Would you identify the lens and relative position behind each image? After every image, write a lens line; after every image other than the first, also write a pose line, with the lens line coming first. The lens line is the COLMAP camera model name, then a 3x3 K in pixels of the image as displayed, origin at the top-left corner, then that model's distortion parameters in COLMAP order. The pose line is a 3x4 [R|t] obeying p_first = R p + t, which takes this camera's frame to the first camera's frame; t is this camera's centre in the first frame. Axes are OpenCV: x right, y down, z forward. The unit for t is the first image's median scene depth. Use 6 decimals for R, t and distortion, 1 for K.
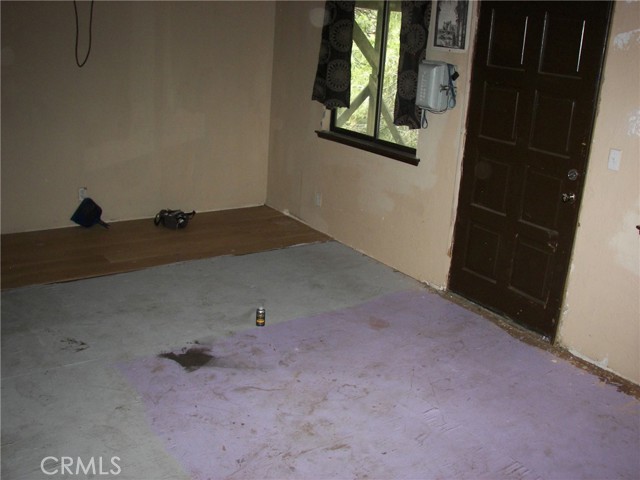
lens RADIAL K [[677.2, 0, 341.7], [0, 677.2, 239.9], [0, 0, 1]] dist [-0.225206, 0.277152]
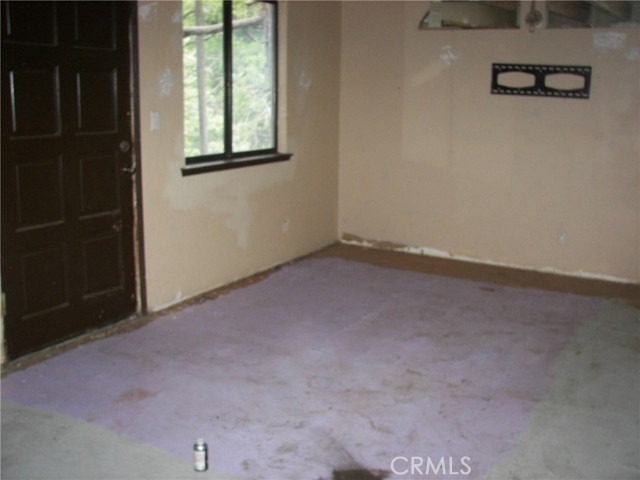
lens RADIAL K [[677.2, 0, 341.7], [0, 677.2, 239.9], [0, 0, 1]] dist [-0.225206, 0.277152]
pose [[-0.424050, -0.275095, 0.862847, -0.687235], [0.221669, 0.892241, 0.393406, -0.291665], [-0.878091, 0.358090, -0.317375, 1.073777]]
